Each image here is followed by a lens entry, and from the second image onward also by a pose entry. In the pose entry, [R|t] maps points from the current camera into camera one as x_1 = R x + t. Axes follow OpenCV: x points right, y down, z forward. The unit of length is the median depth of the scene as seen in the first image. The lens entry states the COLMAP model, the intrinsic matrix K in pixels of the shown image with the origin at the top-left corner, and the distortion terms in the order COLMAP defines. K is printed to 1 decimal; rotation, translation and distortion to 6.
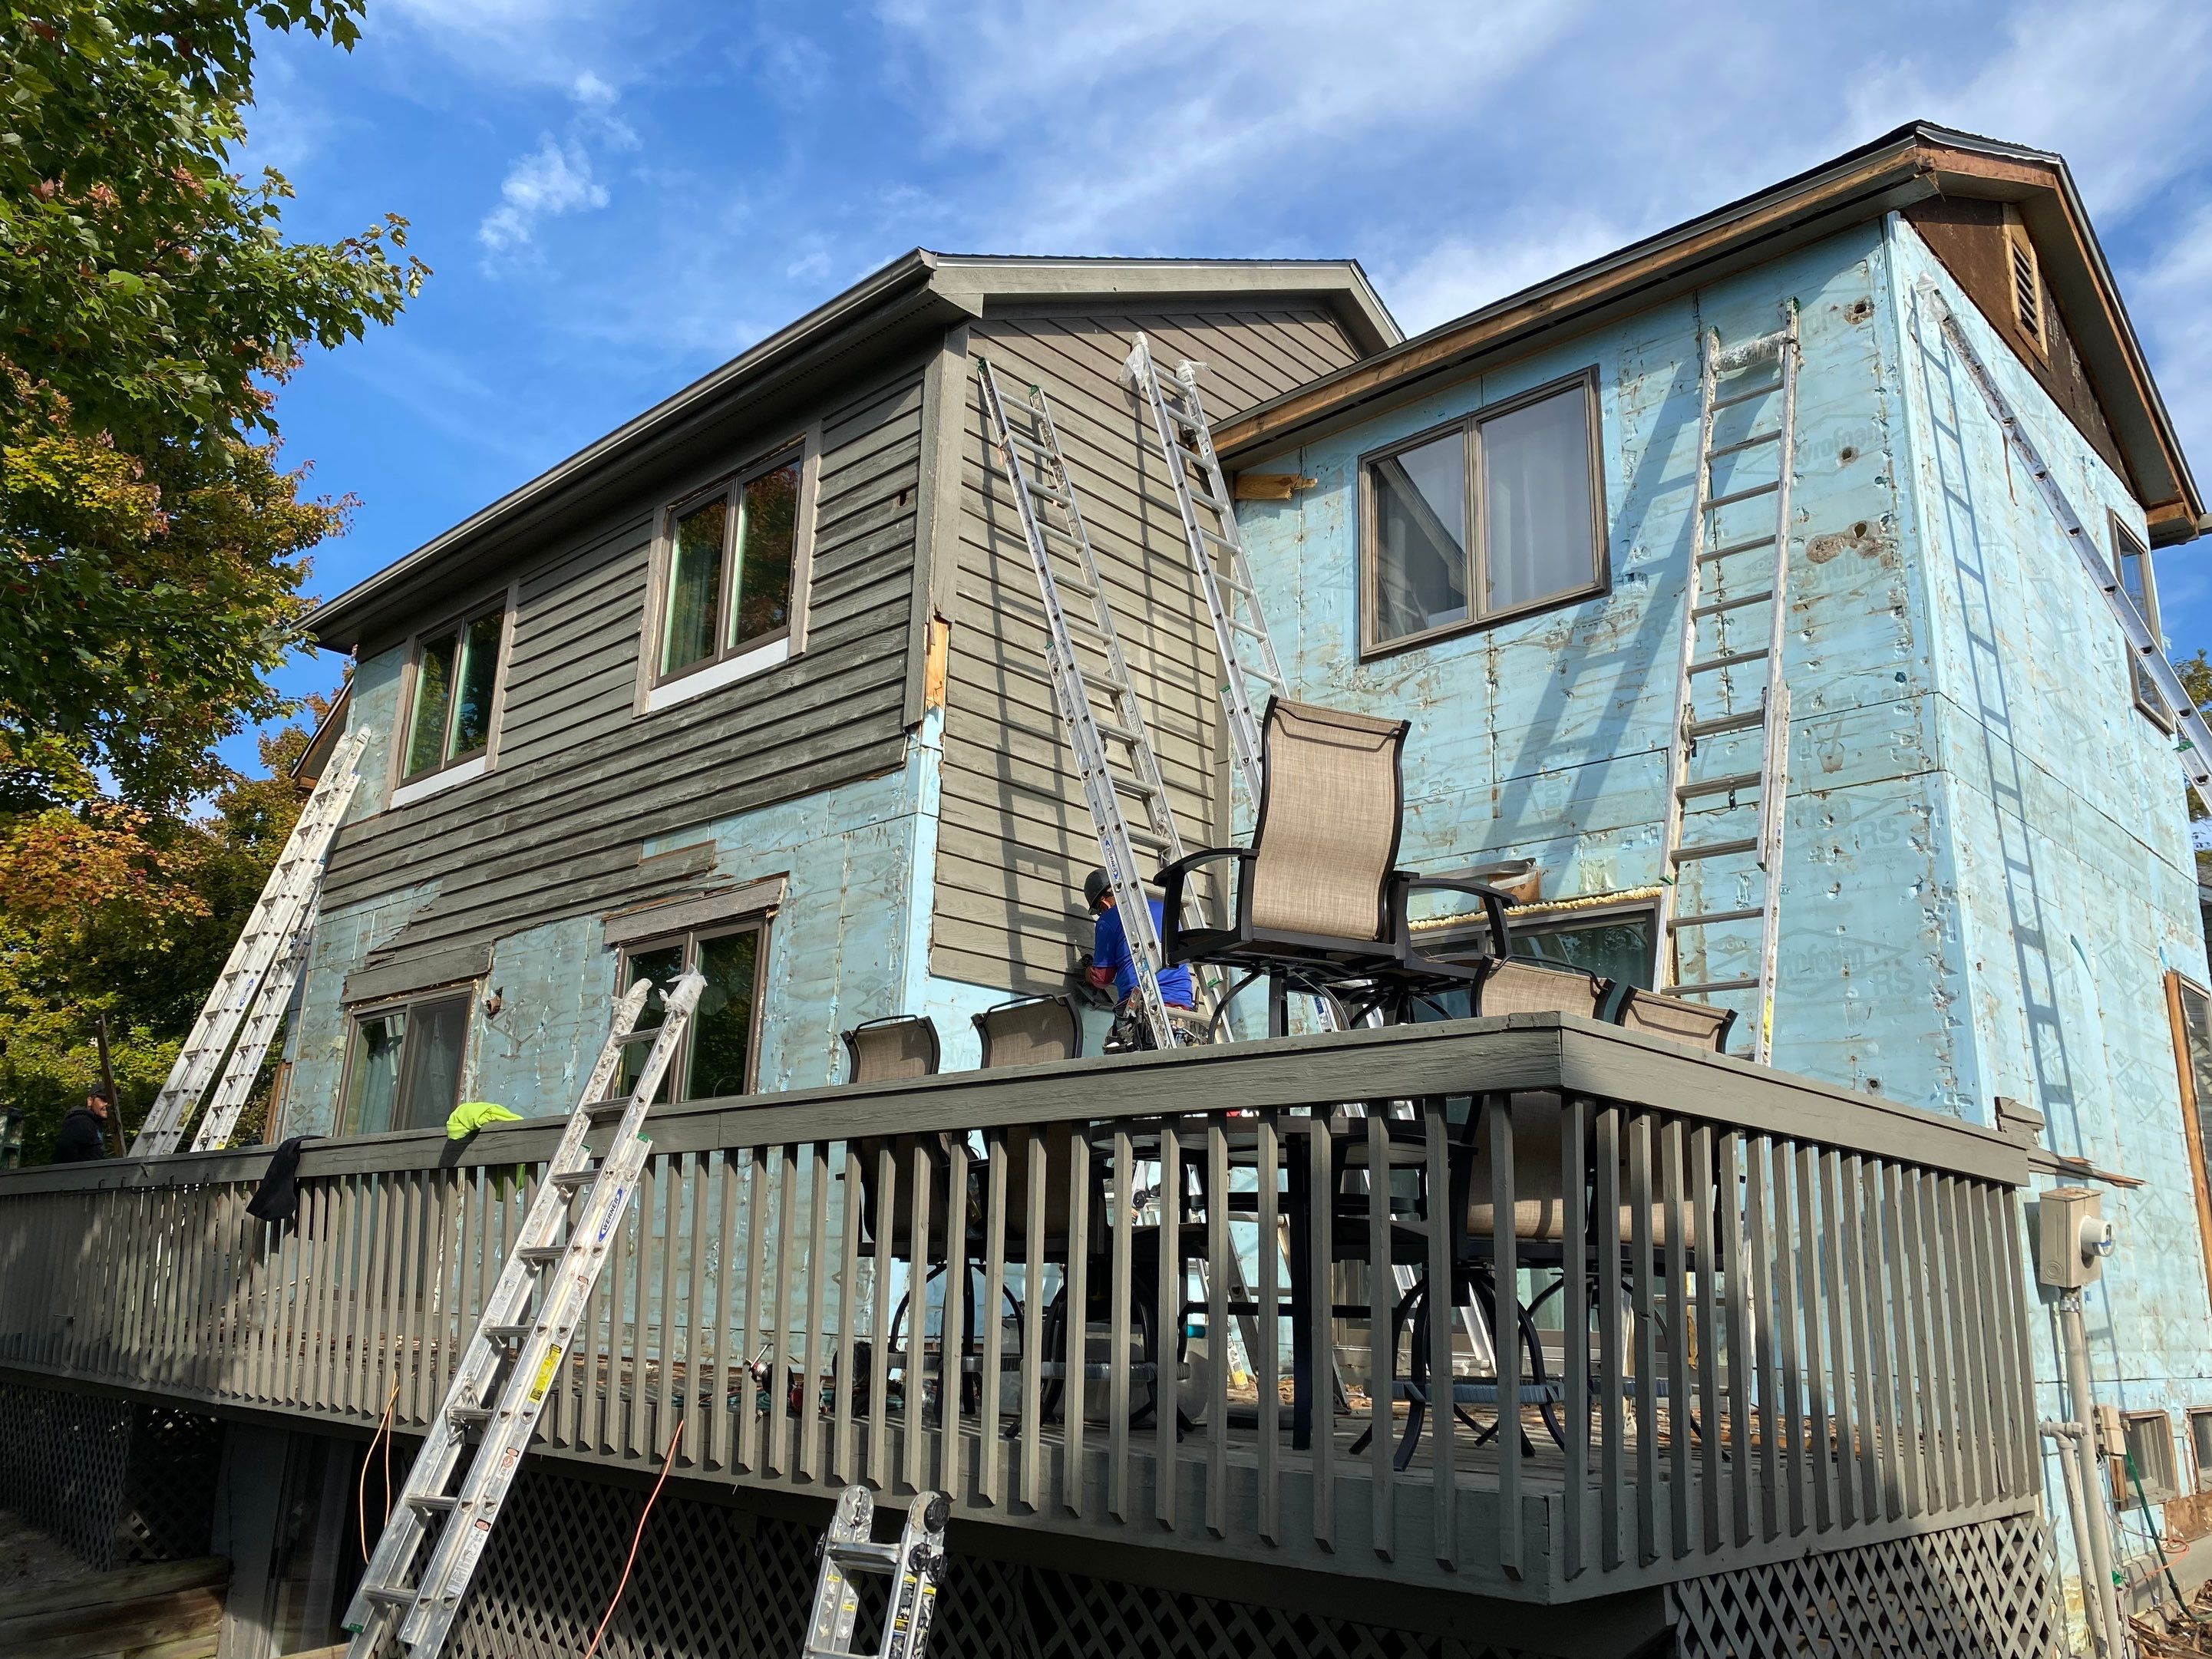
lens RADIAL K [[1737.0, 0, 1095.9], [0, 1737.0, 815.0], [0, 0, 1]] dist [-0.001039, -0.002164]
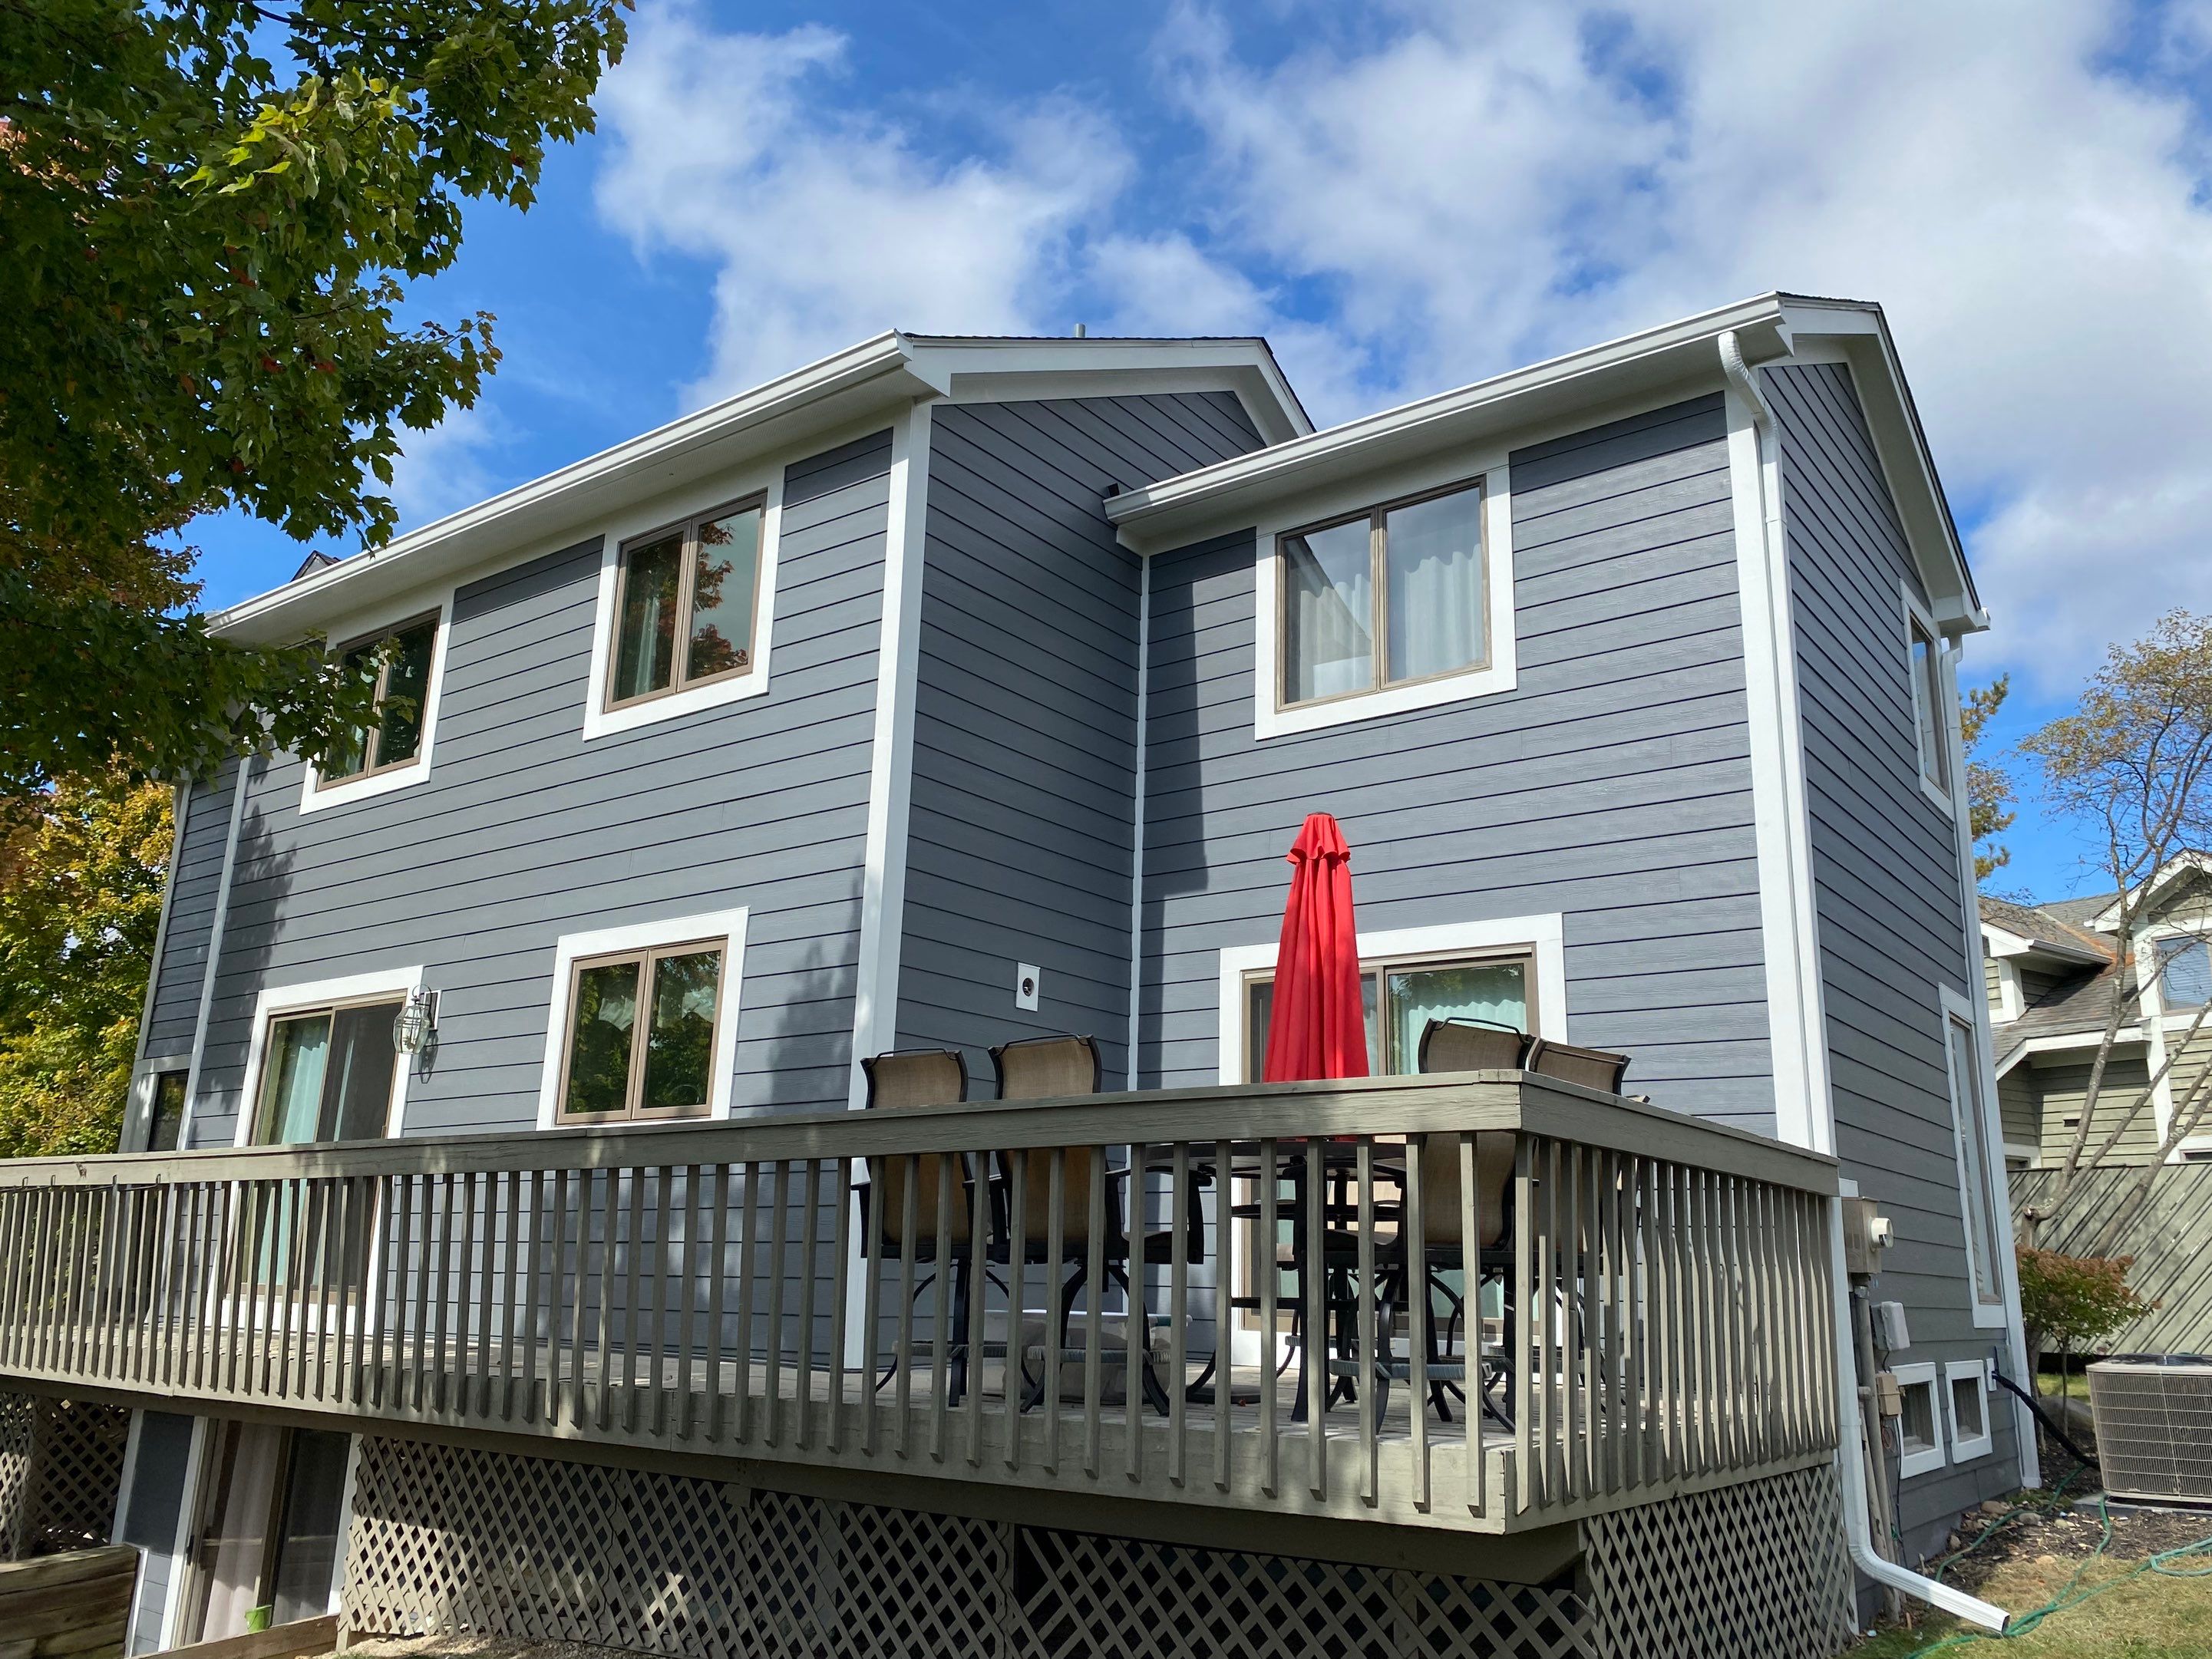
lens RADIAL K [[1736.6, 0, 1137.3], [0, 1736.6, 830.7], [0, 0, 1]] dist [0.018236, -0.026087]
pose [[0.990608, 0.029537, 0.133504, -0.085249], [-0.031963, 0.999360, 0.016067, -0.033778], [-0.132944, -0.020183, 0.990918, -0.100512]]
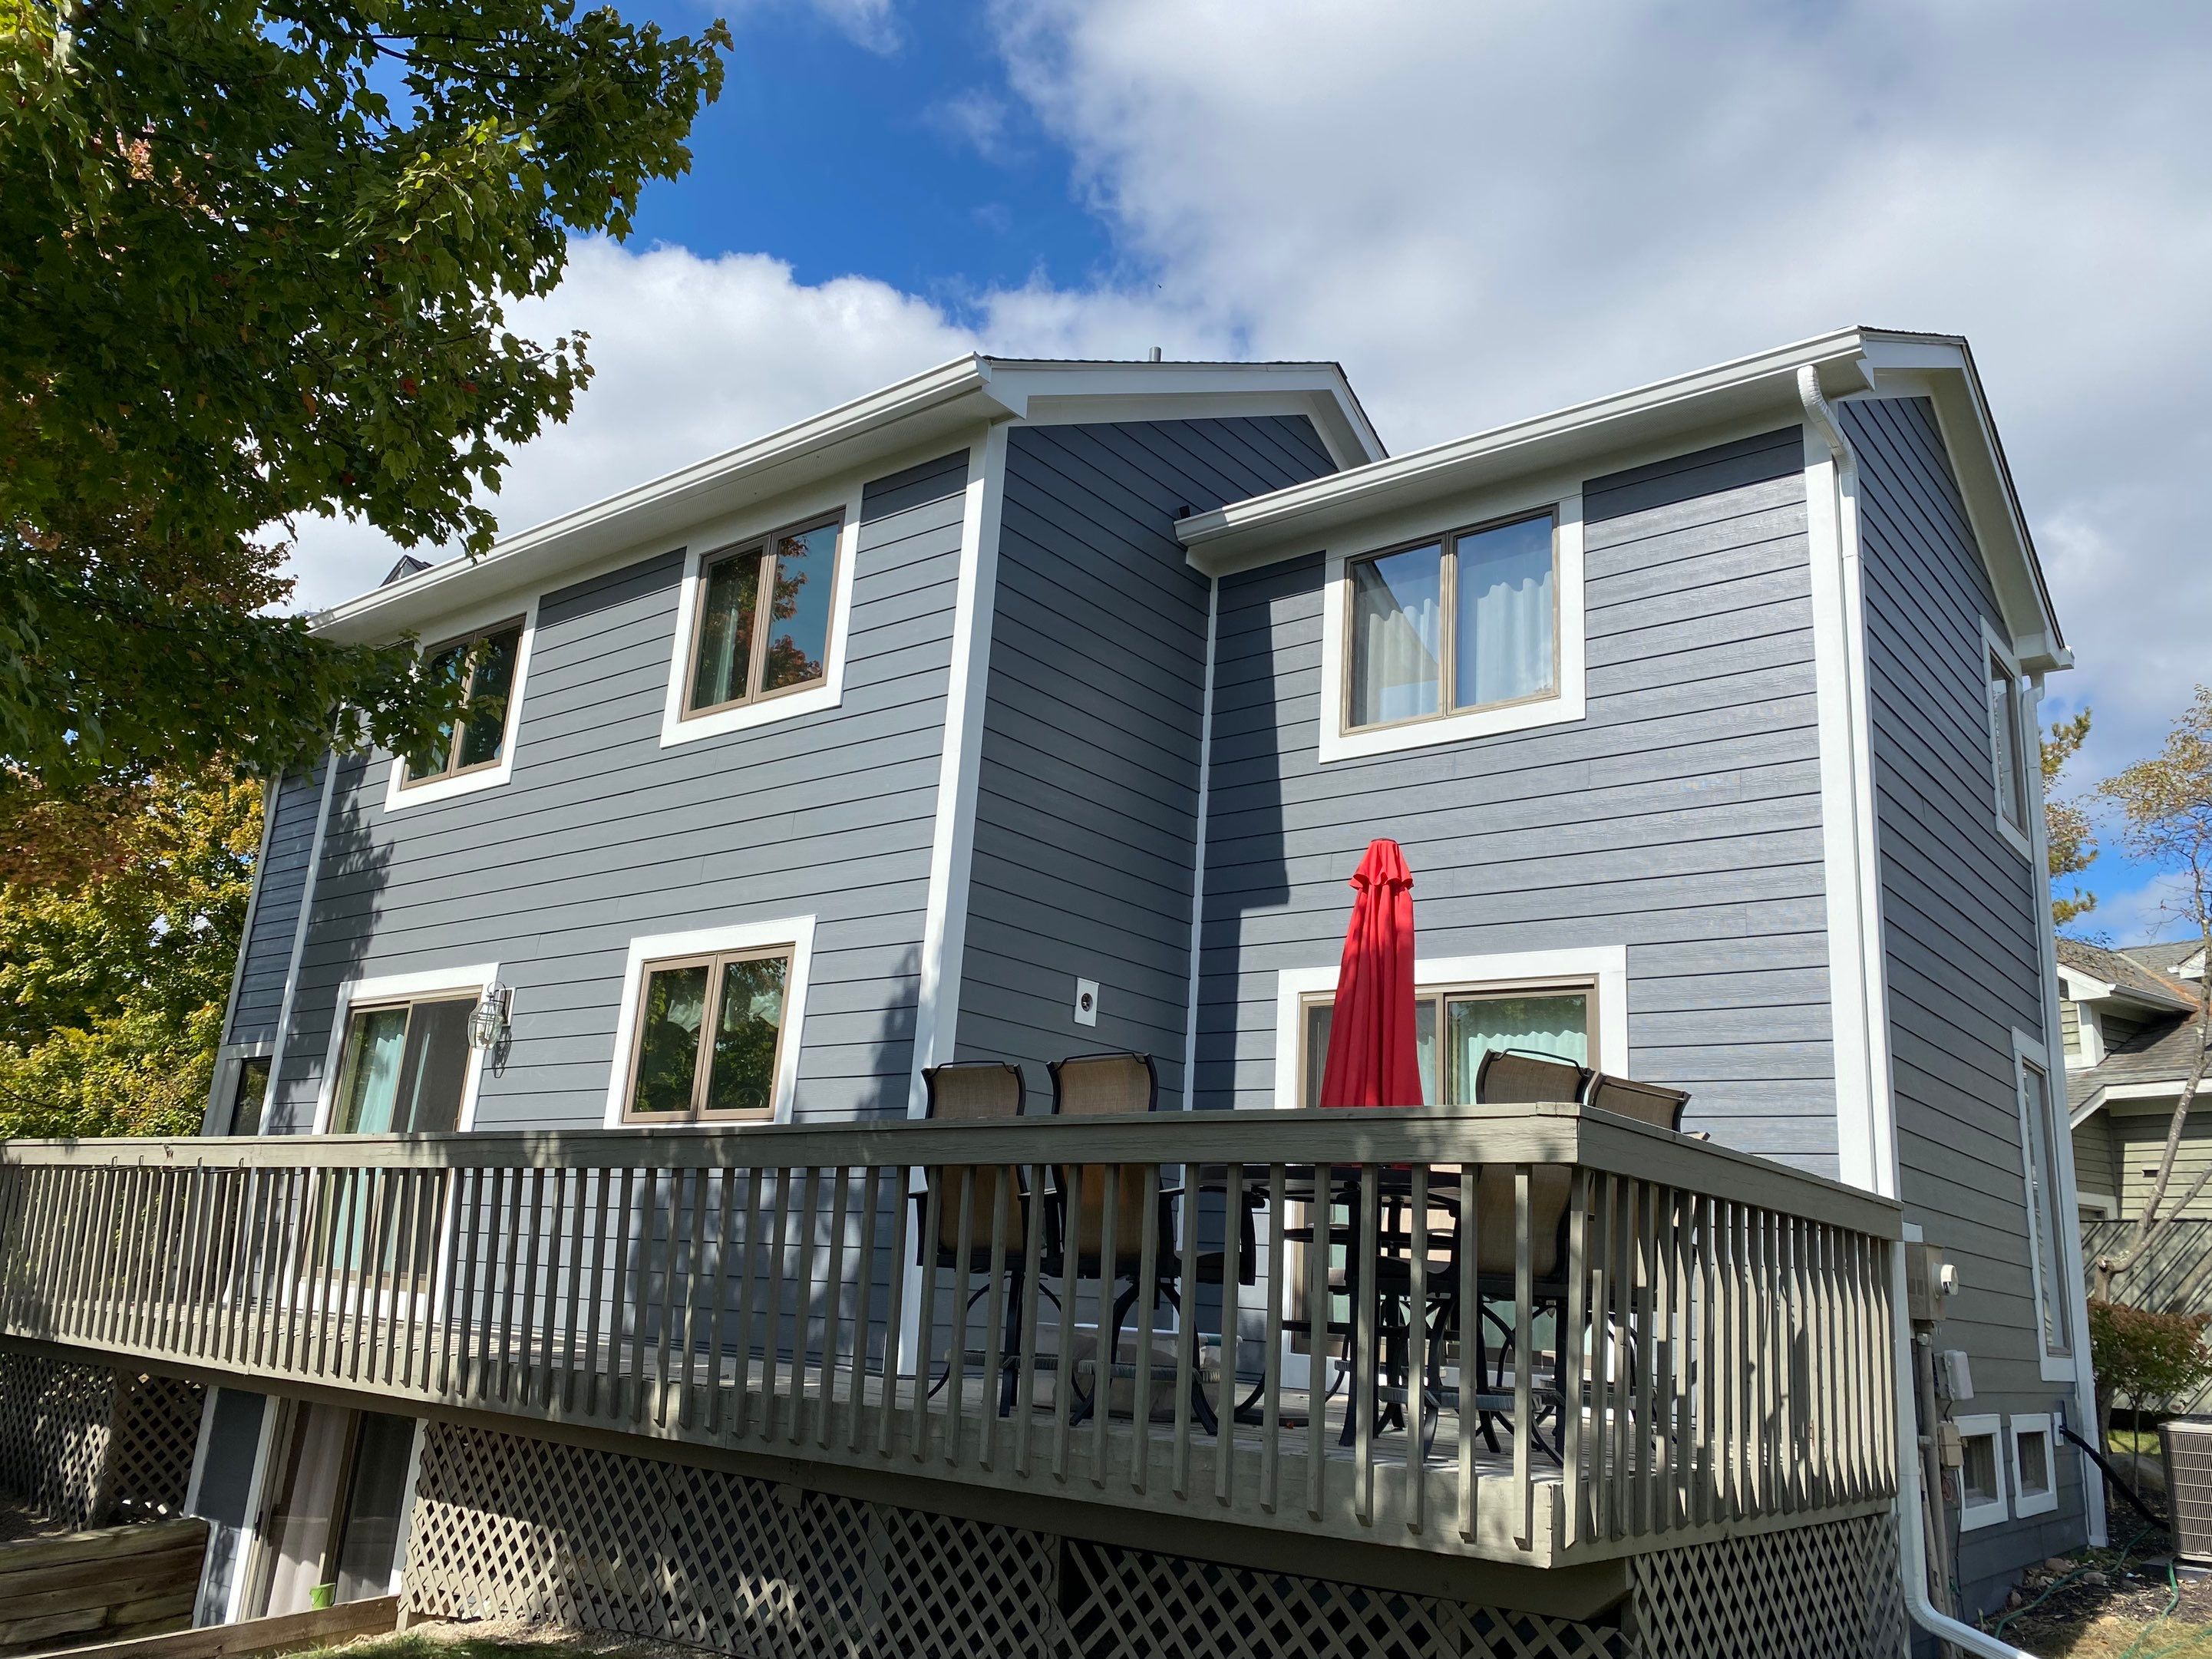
lens RADIAL K [[1736.6, 0, 1116.1], [0, 1736.6, 822.6], [0, 0, 1]] dist [0.018236, -0.026087]
pose [[0.994727, 0.056979, 0.085268, -0.086912], [-0.057634, 0.998324, 0.005232, -0.036547], [-0.084827, -0.010119, 0.996344, -0.109195]]
